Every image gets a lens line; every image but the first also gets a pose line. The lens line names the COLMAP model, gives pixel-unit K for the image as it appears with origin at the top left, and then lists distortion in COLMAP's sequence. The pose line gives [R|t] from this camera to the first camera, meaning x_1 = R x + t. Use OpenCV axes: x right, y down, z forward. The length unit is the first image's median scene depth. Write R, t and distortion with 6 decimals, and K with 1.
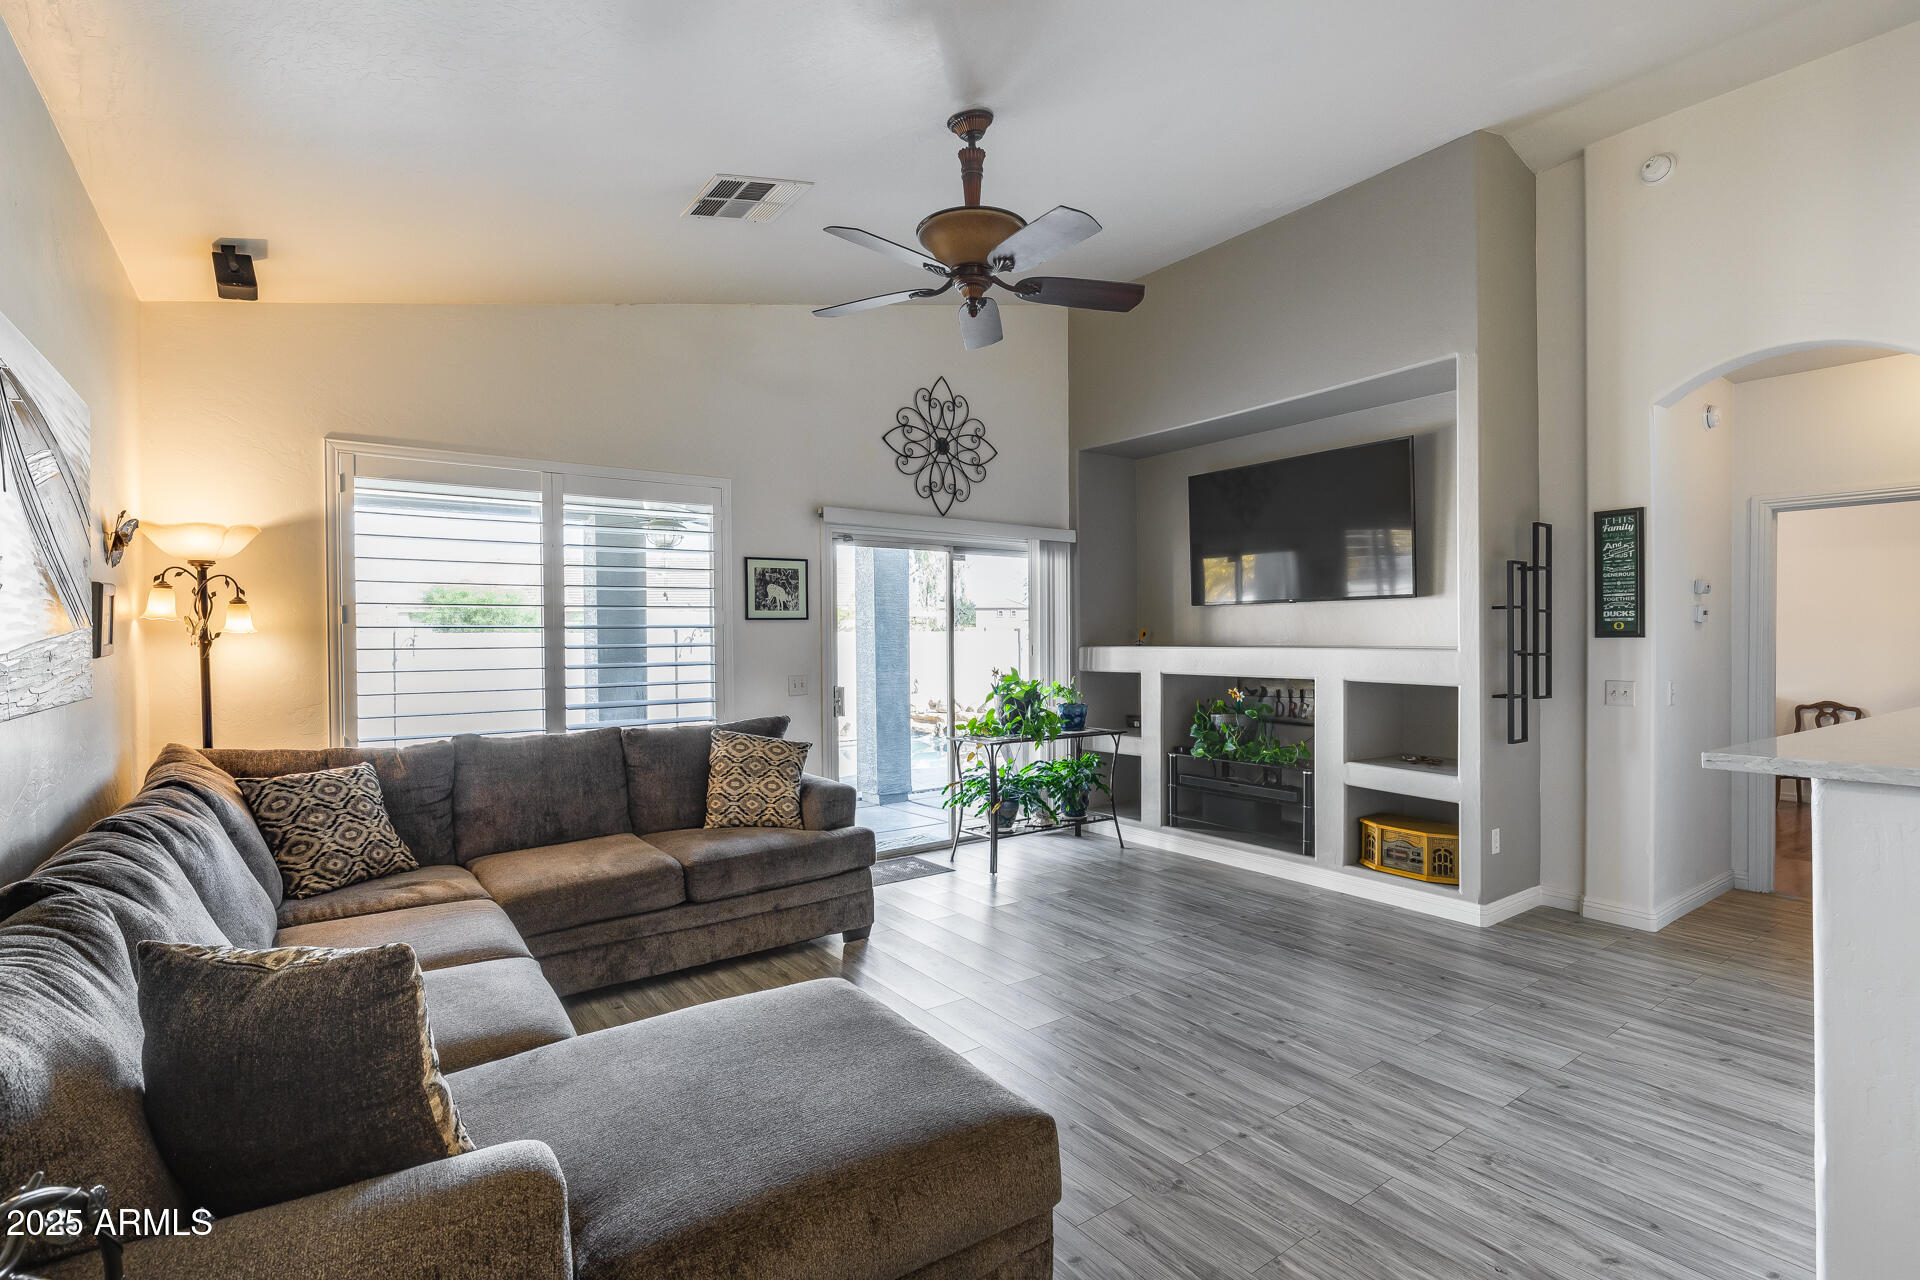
lens RADIAL K [[950.4, 0, 962.0], [0, 950.4, 646.8], [0, 0, 1]] dist [-0.002290, 0.000013]
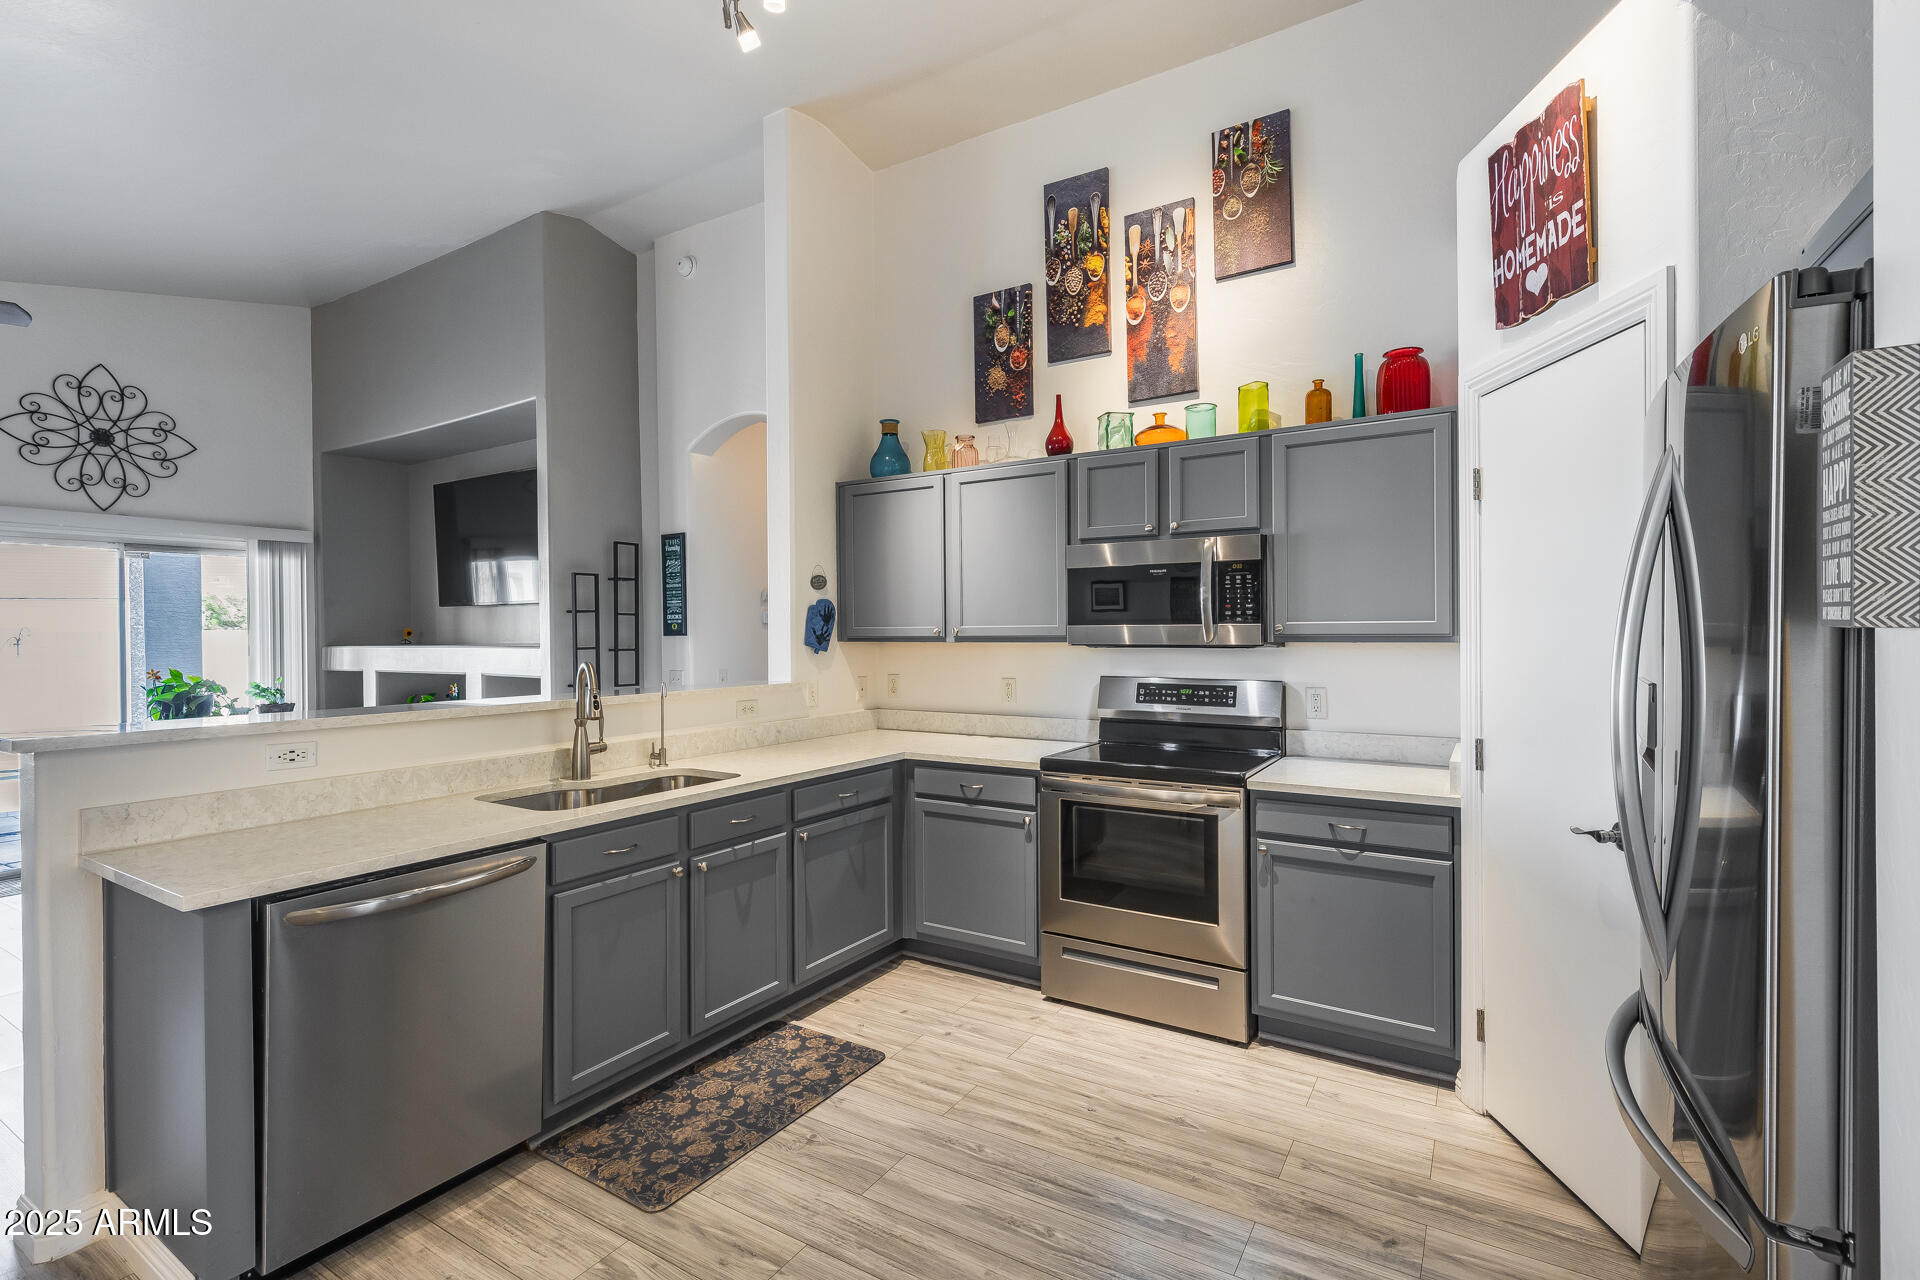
lens RADIAL K [[883.5, 0, 963.3], [0, 883.5, 632.9], [0, 0, 1]] dist [0.008180, -0.001662]
pose [[0.913086, -0.008854, 0.407670, 0.400710], [0.011347, 0.999929, -0.003697, -0.003525], [-0.407609, 0.008002, 0.913122, -0.157181]]
